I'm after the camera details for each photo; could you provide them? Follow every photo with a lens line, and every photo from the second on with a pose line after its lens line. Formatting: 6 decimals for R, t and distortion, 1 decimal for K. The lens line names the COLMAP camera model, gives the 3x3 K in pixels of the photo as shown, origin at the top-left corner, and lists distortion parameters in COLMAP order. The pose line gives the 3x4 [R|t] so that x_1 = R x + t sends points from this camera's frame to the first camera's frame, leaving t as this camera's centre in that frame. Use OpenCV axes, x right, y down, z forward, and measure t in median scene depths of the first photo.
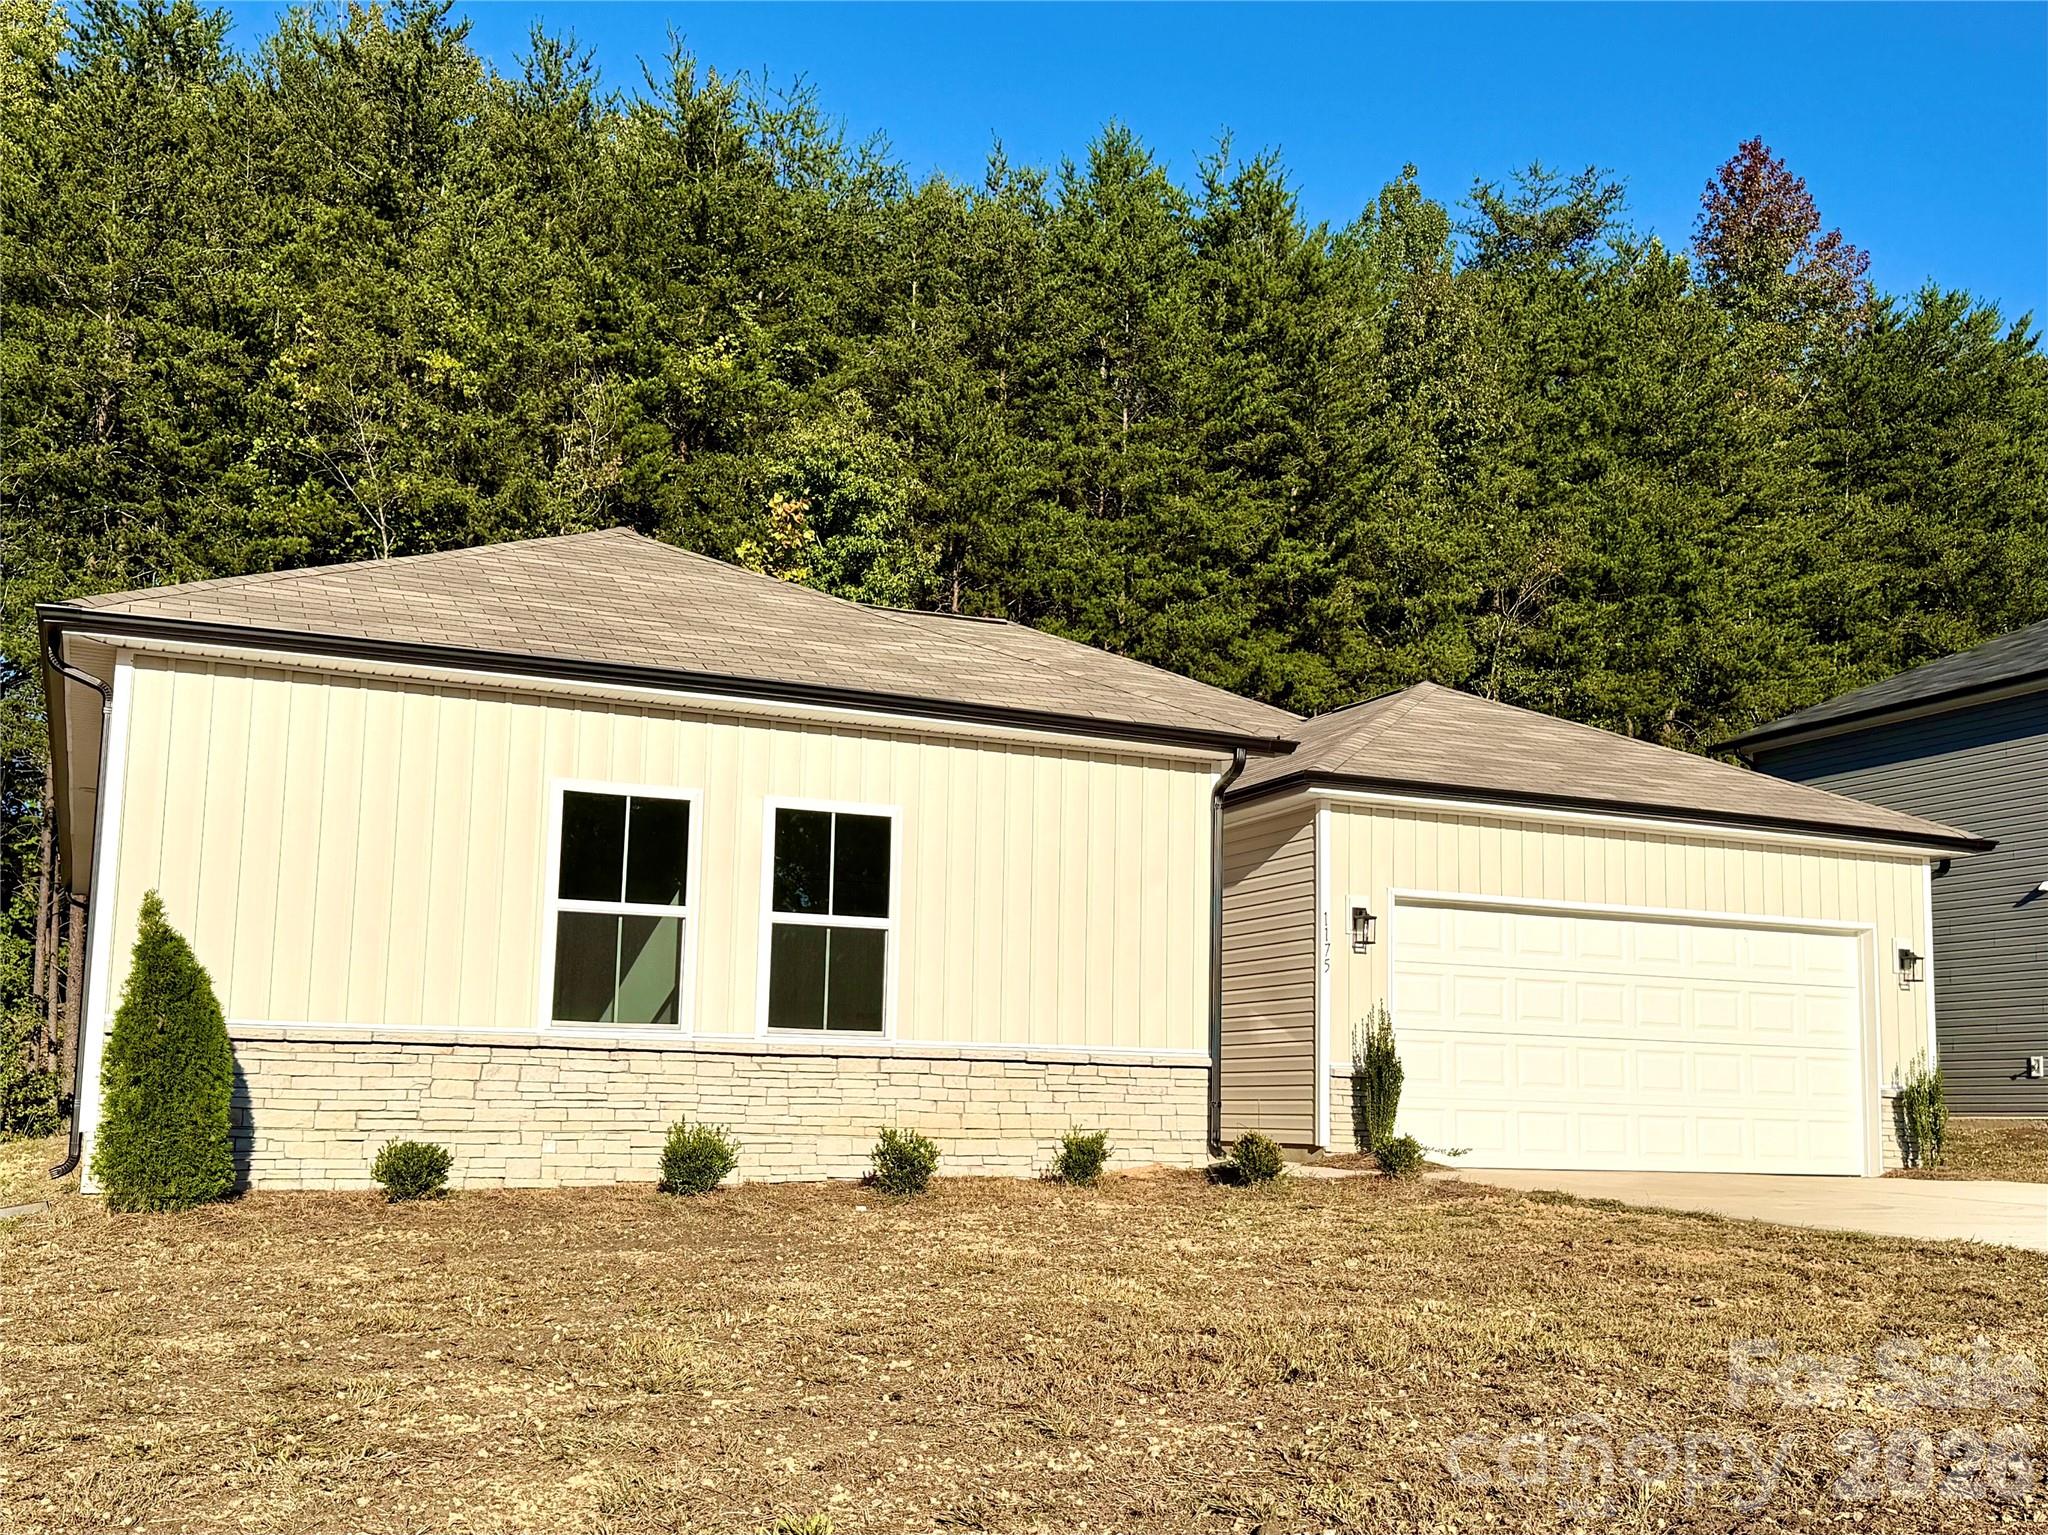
lens RADIAL K [[2130.8, 0, 1070.7], [0, 2130.8, 861.1], [0, 0, 1]] dist [0.172859, -0.005830]
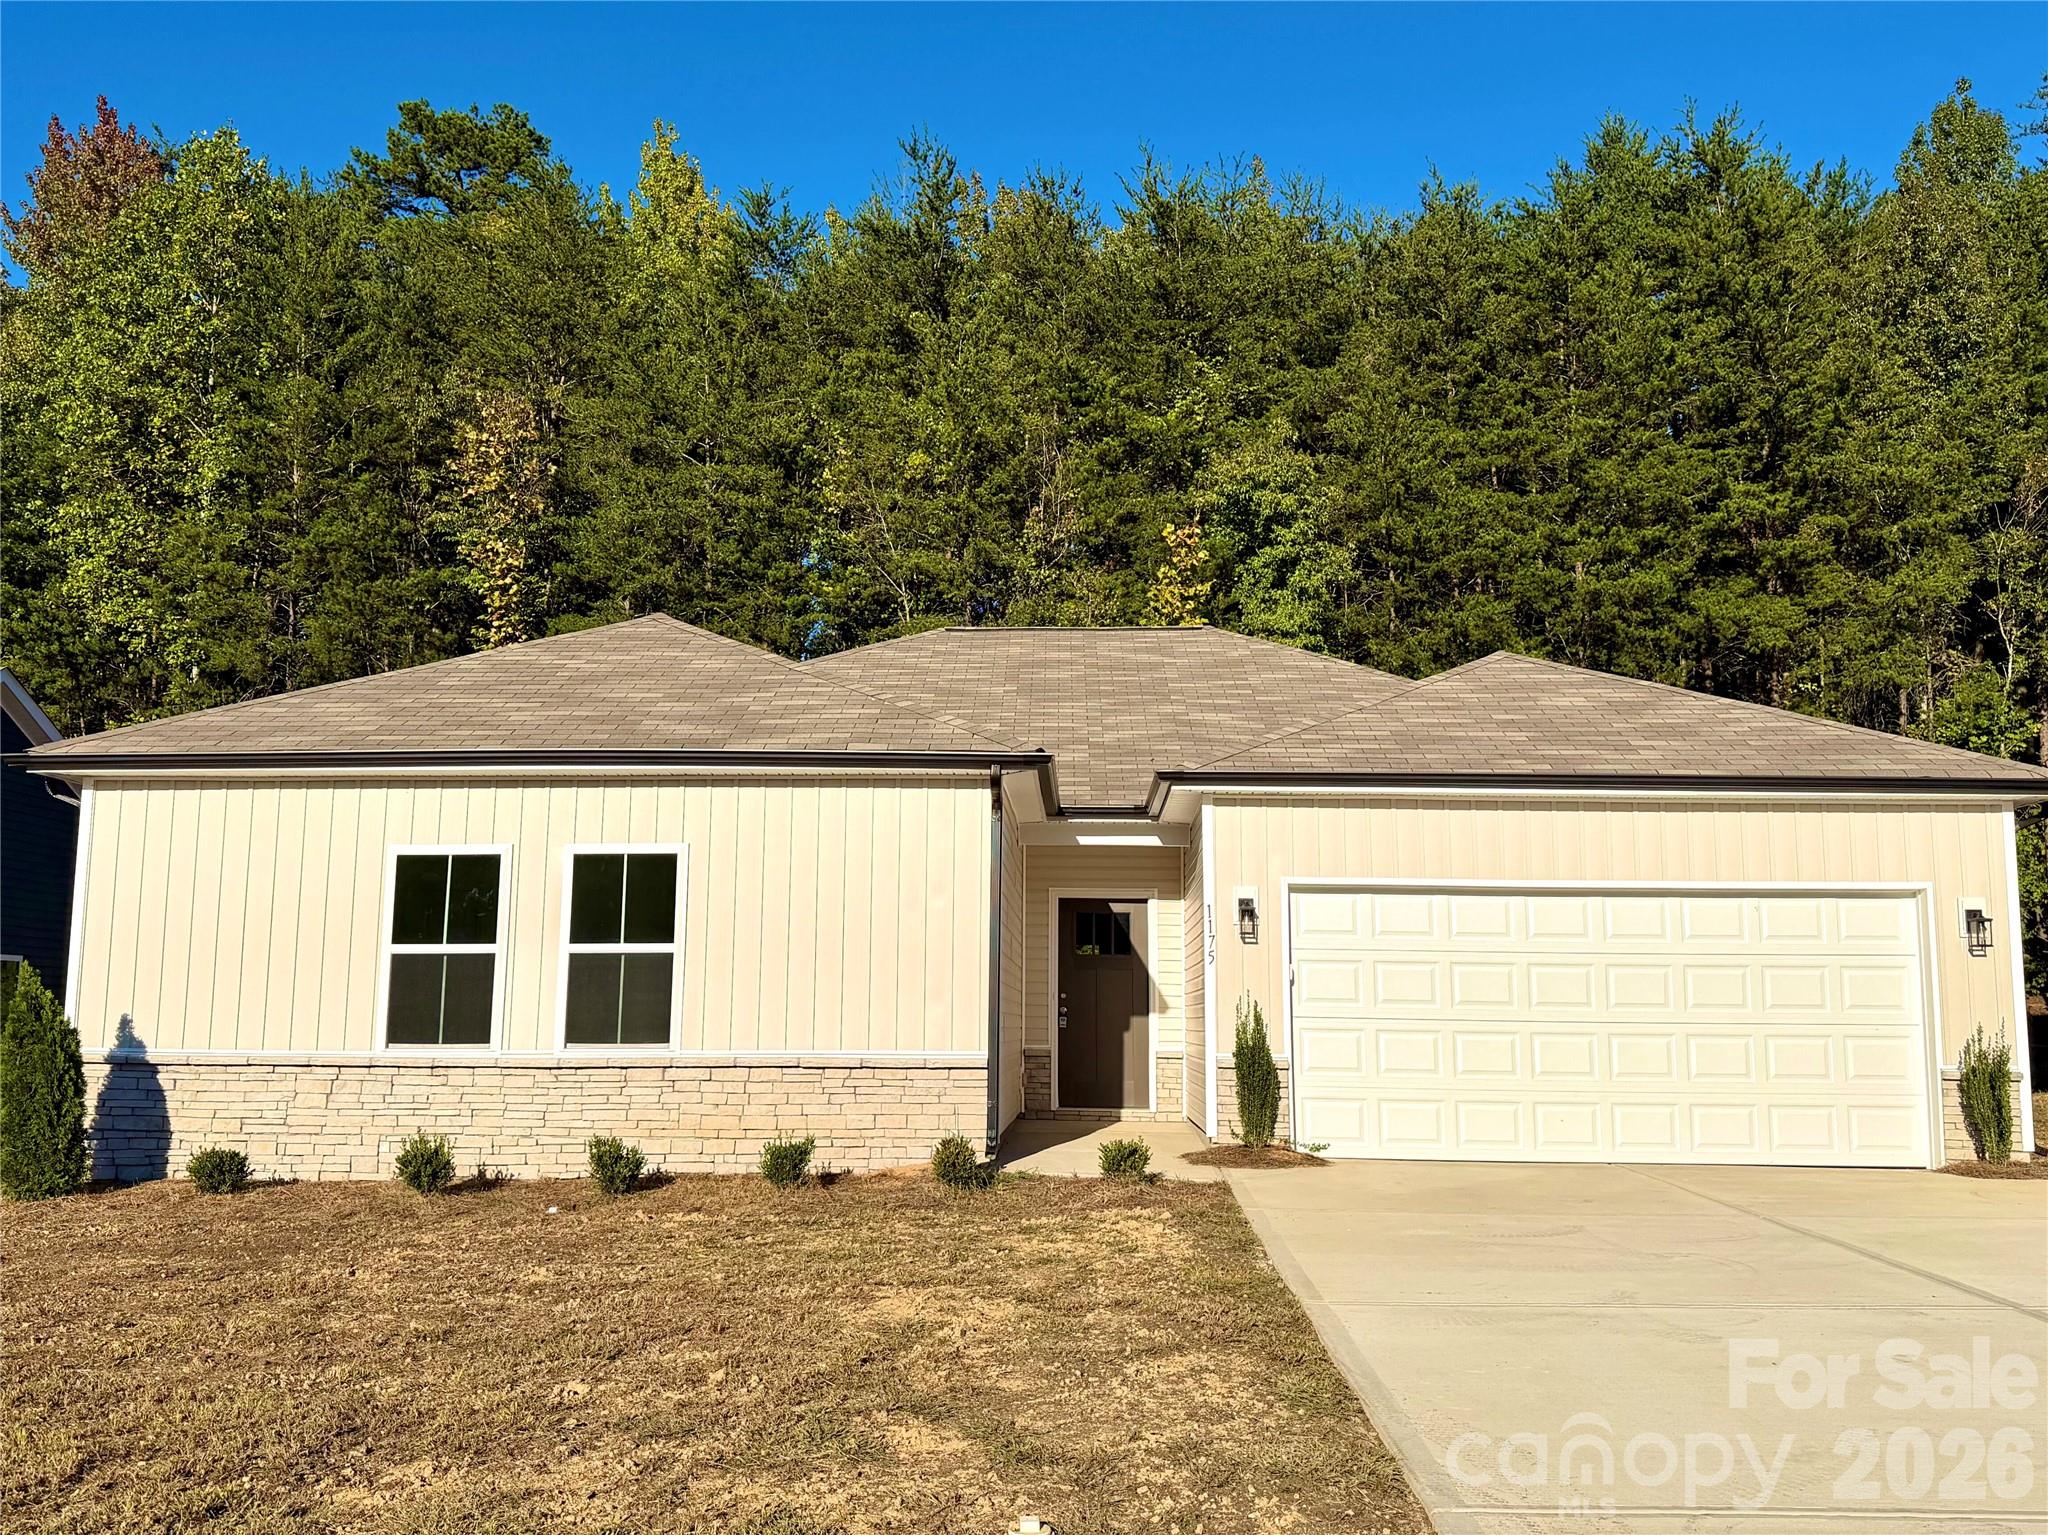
lens RADIAL K [[1838.8, 0, 974.8], [0, 1838.8, 733.3], [0, 0, 1]] dist [0.160082, -0.278500]
pose [[0.884267, -0.085771, -0.459038, 0.525951], [0.065044, 0.996028, -0.060810, -0.014782], [0.462431, 0.023915, 0.886333, 0.190732]]
